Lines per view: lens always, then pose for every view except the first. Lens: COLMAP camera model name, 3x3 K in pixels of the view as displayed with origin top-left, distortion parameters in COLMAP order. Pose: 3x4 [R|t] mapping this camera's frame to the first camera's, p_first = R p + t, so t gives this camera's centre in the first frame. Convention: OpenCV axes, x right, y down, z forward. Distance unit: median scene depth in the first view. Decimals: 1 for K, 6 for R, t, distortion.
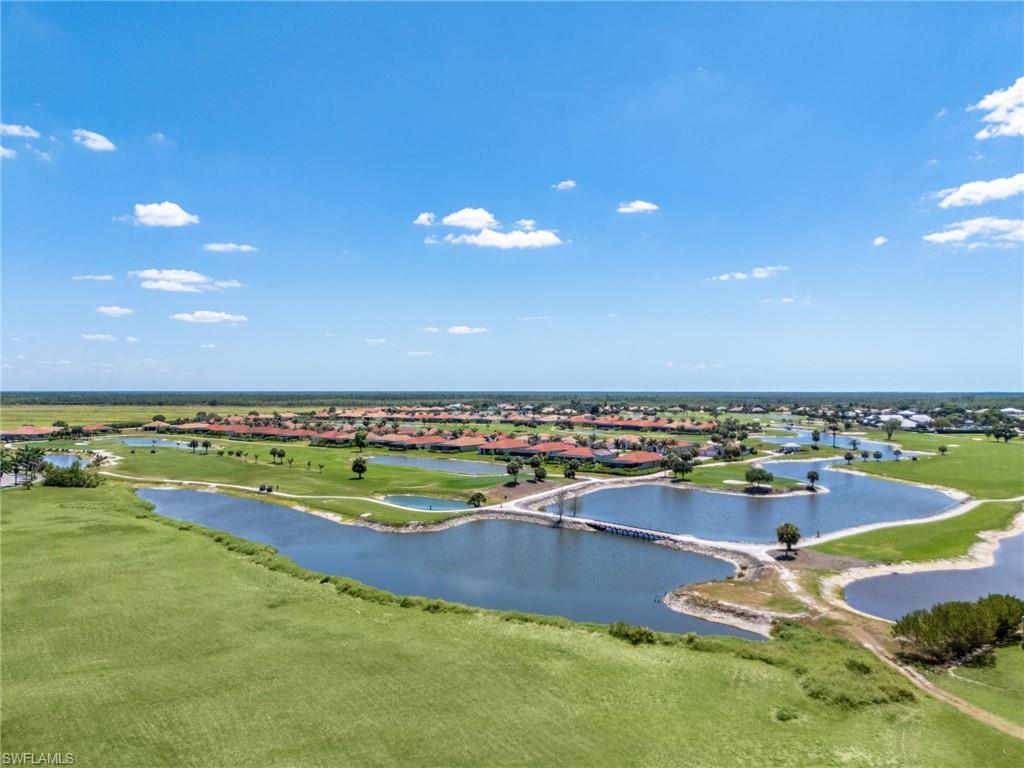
lens RADIAL K [[716.6, 0, 512.0], [0, 716.6, 384.0], [0, 0, 1]] dist [0.054683, -0.003419]
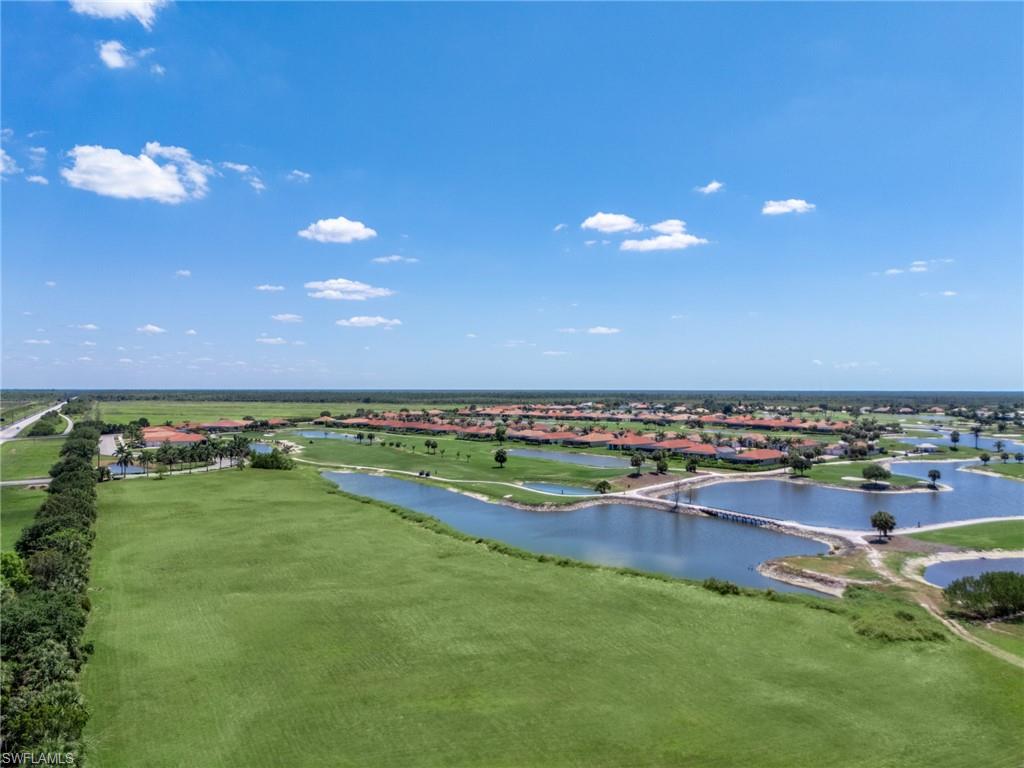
lens RADIAL K [[716.6, 0, 512.0], [0, 716.6, 384.0], [0, 0, 1]] dist [0.054683, -0.003419]
pose [[0.982815, -0.000549, -0.184592, 0.019730], [0.000923, 0.999998, 0.001943, -0.004575], [0.184590, -0.002080, 0.982813, -0.144712]]
